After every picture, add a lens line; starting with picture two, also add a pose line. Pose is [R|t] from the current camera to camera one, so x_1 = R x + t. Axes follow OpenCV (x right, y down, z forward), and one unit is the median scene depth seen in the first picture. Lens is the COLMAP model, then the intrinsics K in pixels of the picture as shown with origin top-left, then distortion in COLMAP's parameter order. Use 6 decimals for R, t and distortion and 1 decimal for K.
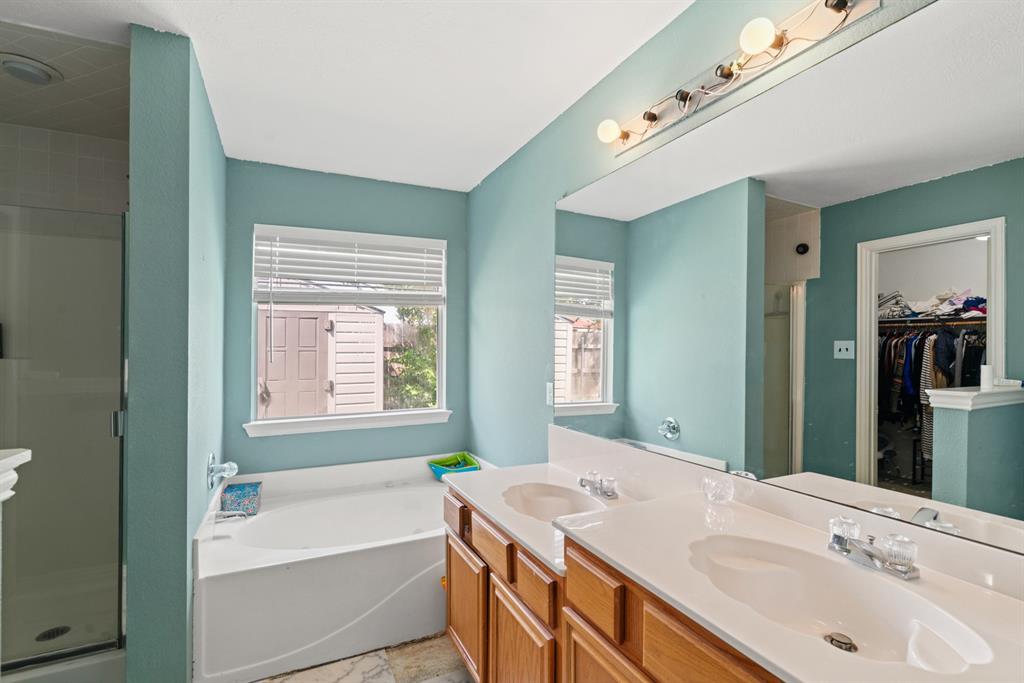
lens RADIAL K [[462.6, 0, 510.5], [0, 462.6, 343.4], [0, 0, 1]] dist [-0.006067, 0.003355]
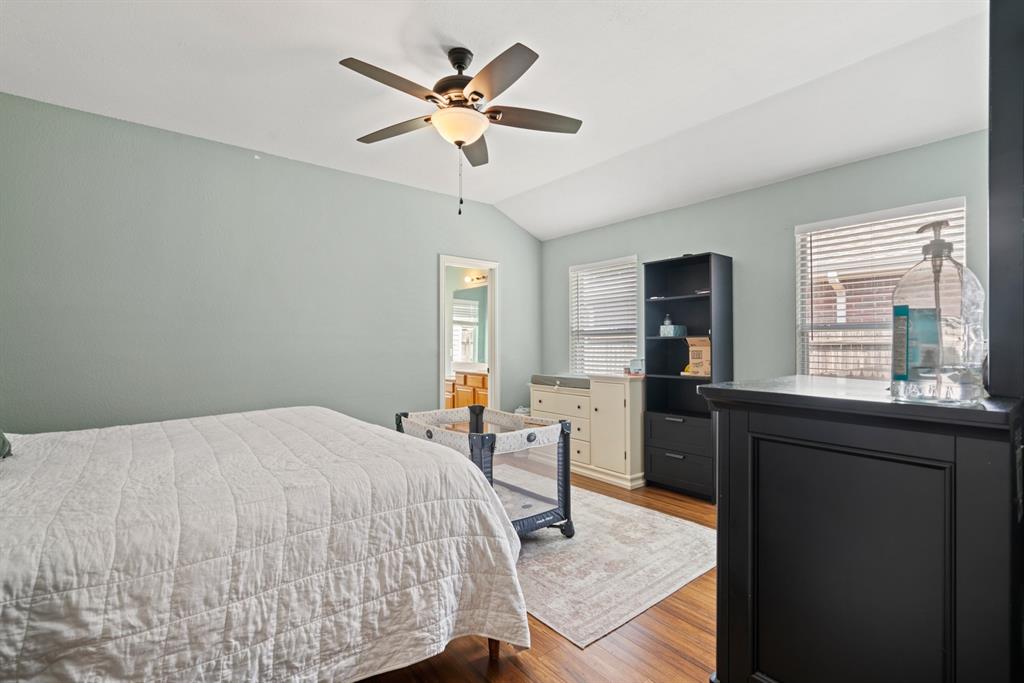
lens RADIAL K [[462.6, 0, 511.5], [0, 462.6, 343.6], [0, 0, 1]] dist [-0.006067, 0.003355]
pose [[0.974590, -0.008159, 0.223848, -0.127646], [0.008095, 0.999967, 0.001202, 0.031127], [-0.223851, 0.000640, 0.974623, -1.257320]]
